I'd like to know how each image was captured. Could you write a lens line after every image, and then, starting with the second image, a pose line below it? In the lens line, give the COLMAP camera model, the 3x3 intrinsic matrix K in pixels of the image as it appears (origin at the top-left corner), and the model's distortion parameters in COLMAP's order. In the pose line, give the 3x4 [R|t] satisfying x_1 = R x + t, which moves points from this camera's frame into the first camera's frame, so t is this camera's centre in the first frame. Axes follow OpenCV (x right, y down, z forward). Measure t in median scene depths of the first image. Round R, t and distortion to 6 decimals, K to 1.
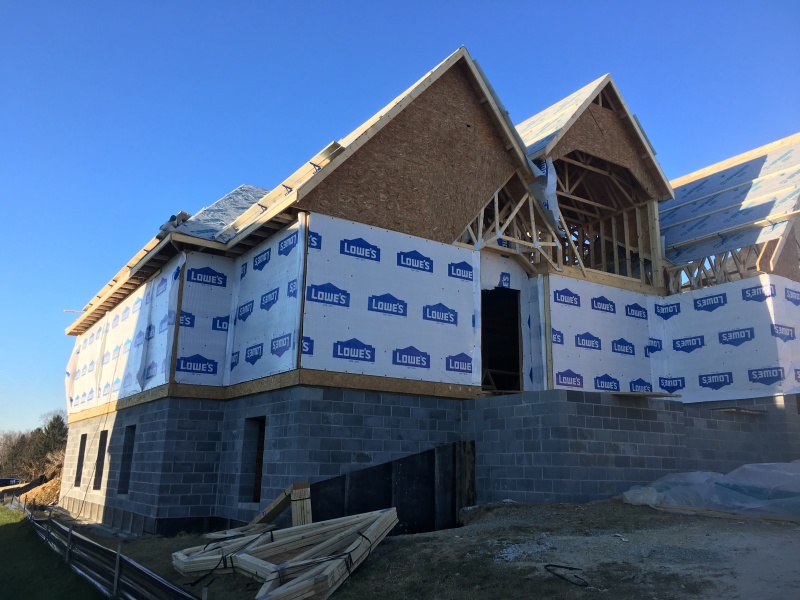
lens RADIAL K [[683.2, 0, 410.4], [0, 683.2, 276.0], [0, 0, 1]] dist [0.073288, -0.082552]
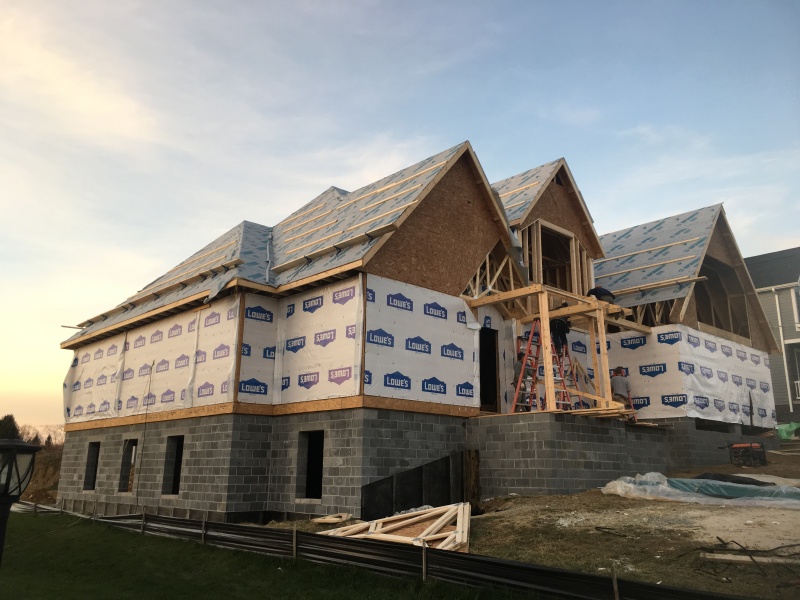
lens RADIAL K [[683.2, 0, 408.6], [0, 683.2, 275.8], [0, 0, 1]] dist [0.073288, -0.082552]
pose [[0.985413, 0.041824, 0.164959, -0.261830], [-0.040895, 0.999123, -0.009021, -0.074332], [-0.165192, 0.002144, 0.986259, -0.272781]]
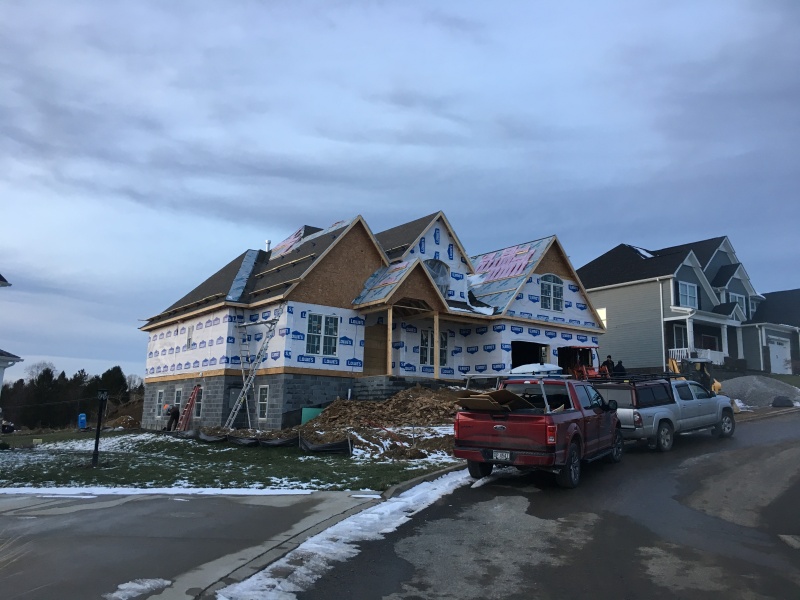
lens RADIAL K [[683.2, 0, 404.3], [0, 683.2, 291.6], [0, 0, 1]] dist [0.073288, -0.082552]
pose [[0.998749, 0.018273, 0.046554, 0.134269], [-0.022171, 0.996165, 0.084637, -0.311720], [-0.044829, -0.085563, 0.995324, -1.288421]]
